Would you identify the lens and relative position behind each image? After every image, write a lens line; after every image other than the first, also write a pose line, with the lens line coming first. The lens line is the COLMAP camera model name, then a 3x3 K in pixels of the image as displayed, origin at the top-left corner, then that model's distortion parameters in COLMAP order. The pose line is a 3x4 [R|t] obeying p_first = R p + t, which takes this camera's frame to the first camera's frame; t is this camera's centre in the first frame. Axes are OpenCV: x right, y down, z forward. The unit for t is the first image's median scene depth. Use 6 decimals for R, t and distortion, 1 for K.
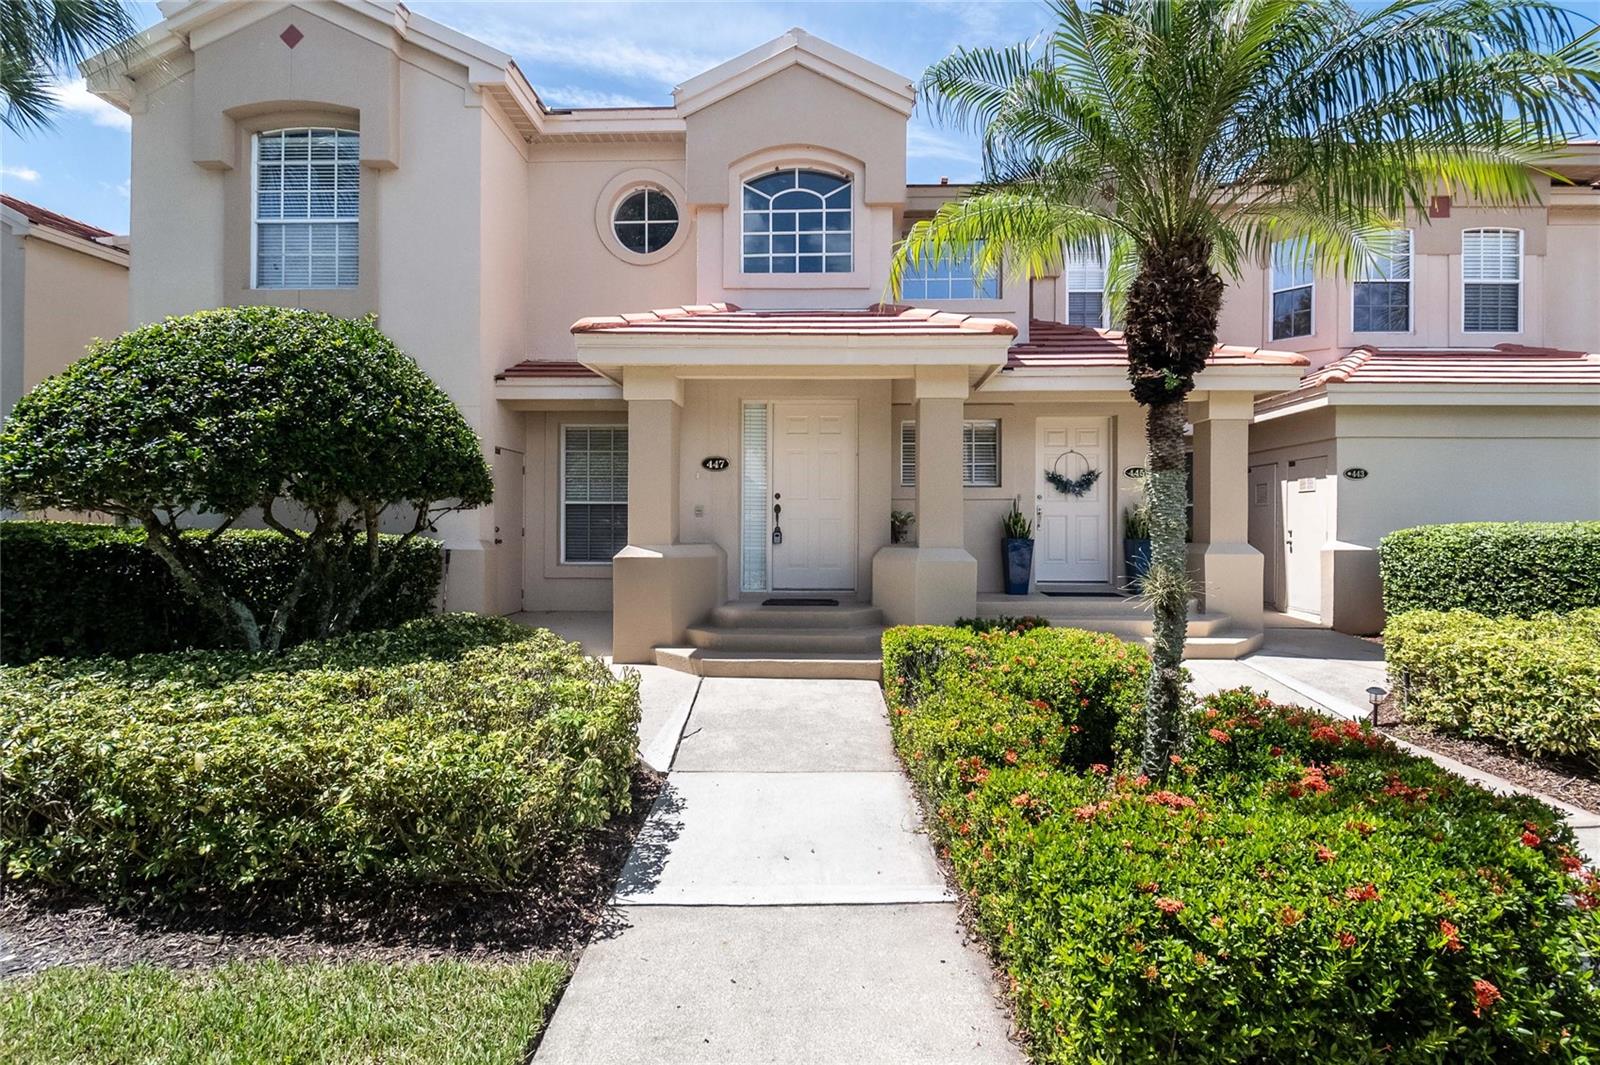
lens RADIAL K [[722.3, 0, 800.6], [0, 722.3, 534.4], [0, 0, 1]] dist [-0.004128, -0.005454]
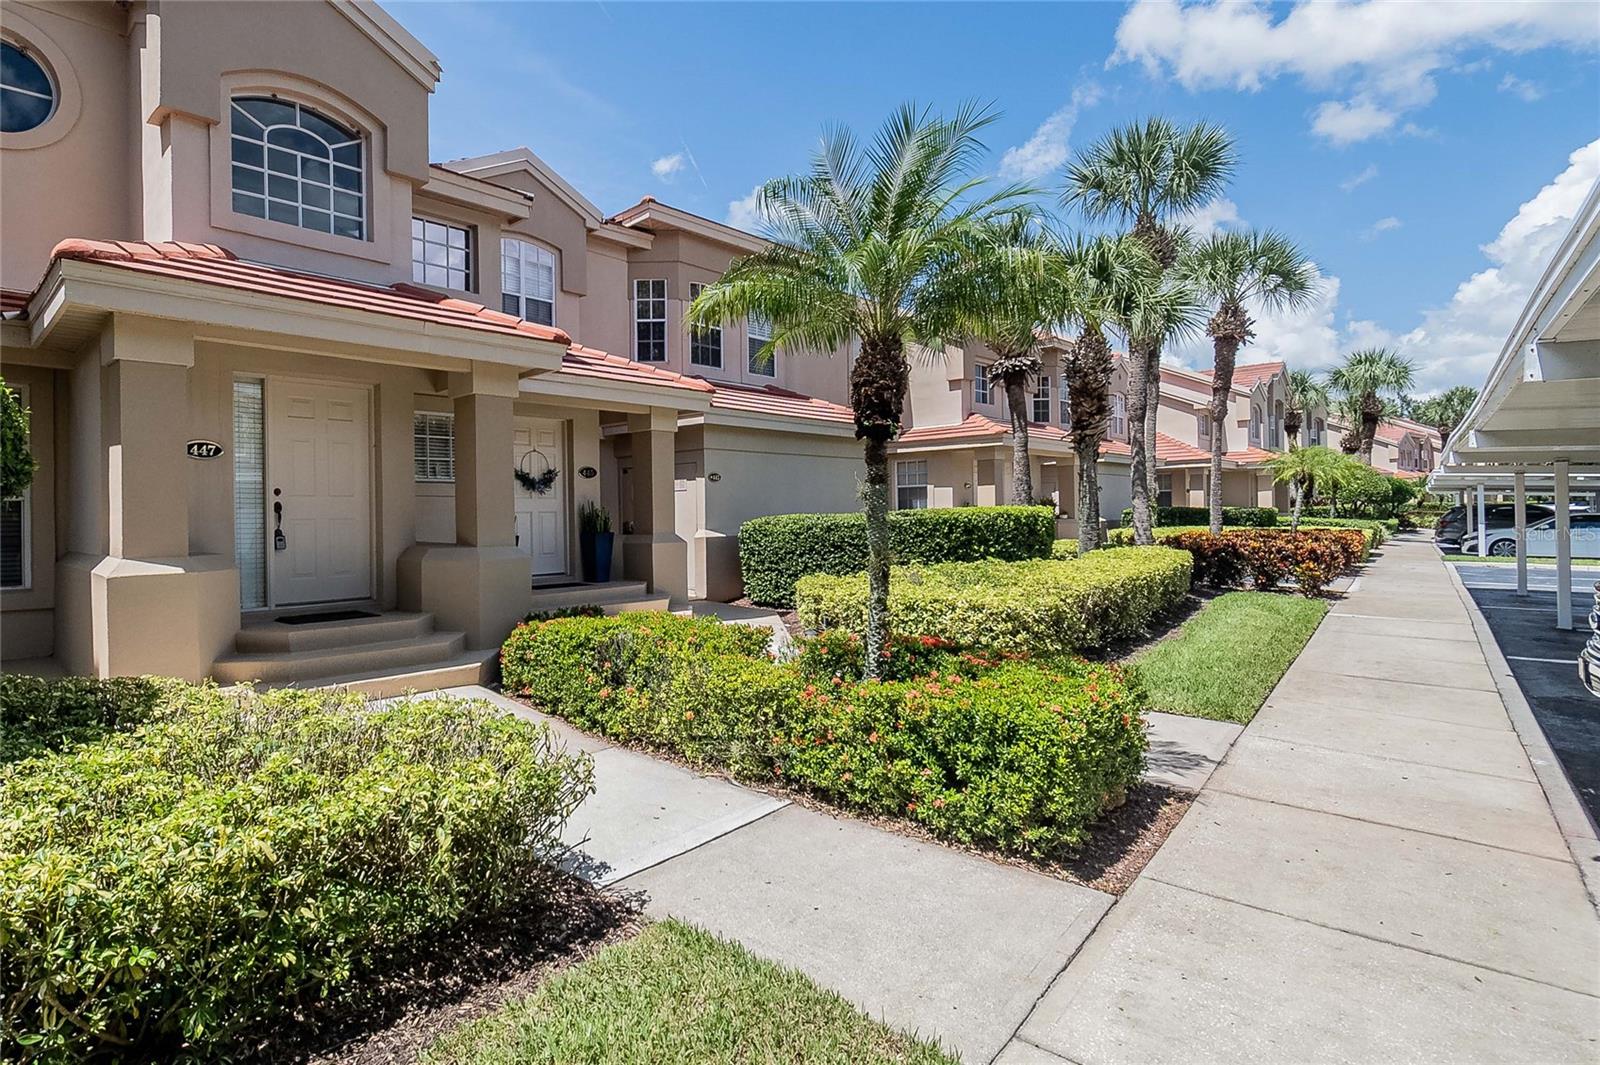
lens RADIAL K [[722.3, 0, 785.9], [0, 722.3, 522.0], [0, 0, 1]] dist [-0.004128, -0.005454]
pose [[0.706713, -0.018719, 0.707253, -0.199920], [0.026913, 0.999638, -0.000435, -0.002863], [-0.706988, 0.019341, 0.706961, 0.014152]]
